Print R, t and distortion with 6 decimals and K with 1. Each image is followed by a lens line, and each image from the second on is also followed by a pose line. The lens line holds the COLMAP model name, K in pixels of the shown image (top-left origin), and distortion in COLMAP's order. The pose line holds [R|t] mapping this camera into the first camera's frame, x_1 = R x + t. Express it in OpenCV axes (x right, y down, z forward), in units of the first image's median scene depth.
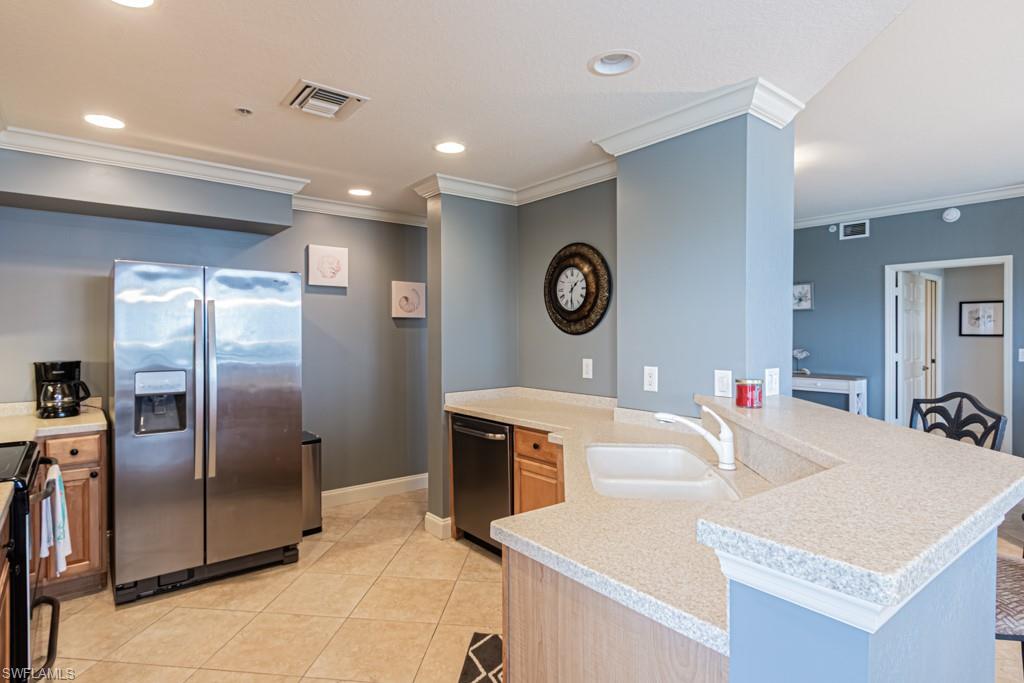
lens RADIAL K [[543.8, 0, 464.3], [0, 543.8, 338.9], [0, 0, 1]] dist [-0.004065, -0.001159]
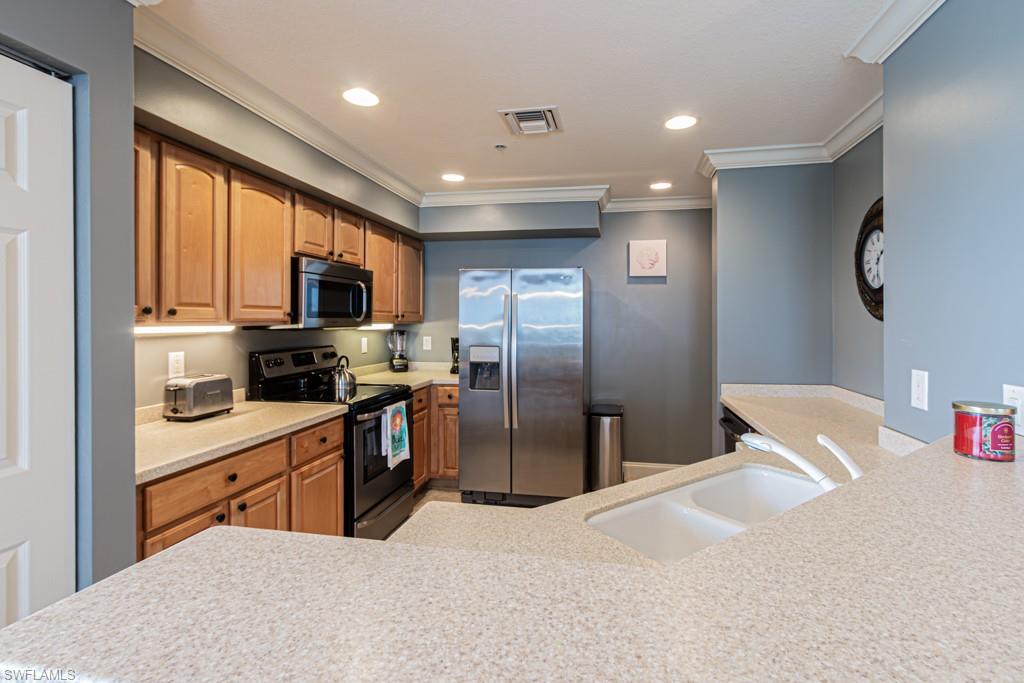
lens RADIAL K [[468.1, 0, 528.5], [0, 468.1, 324.7], [0, 0, 1]] dist [0.005946, -0.001794]
pose [[0.679572, 0.009134, -0.733552, 0.334323], [-0.009364, 0.999949, 0.003776, -0.001175], [0.733549, 0.004303, 0.679623, 0.214793]]
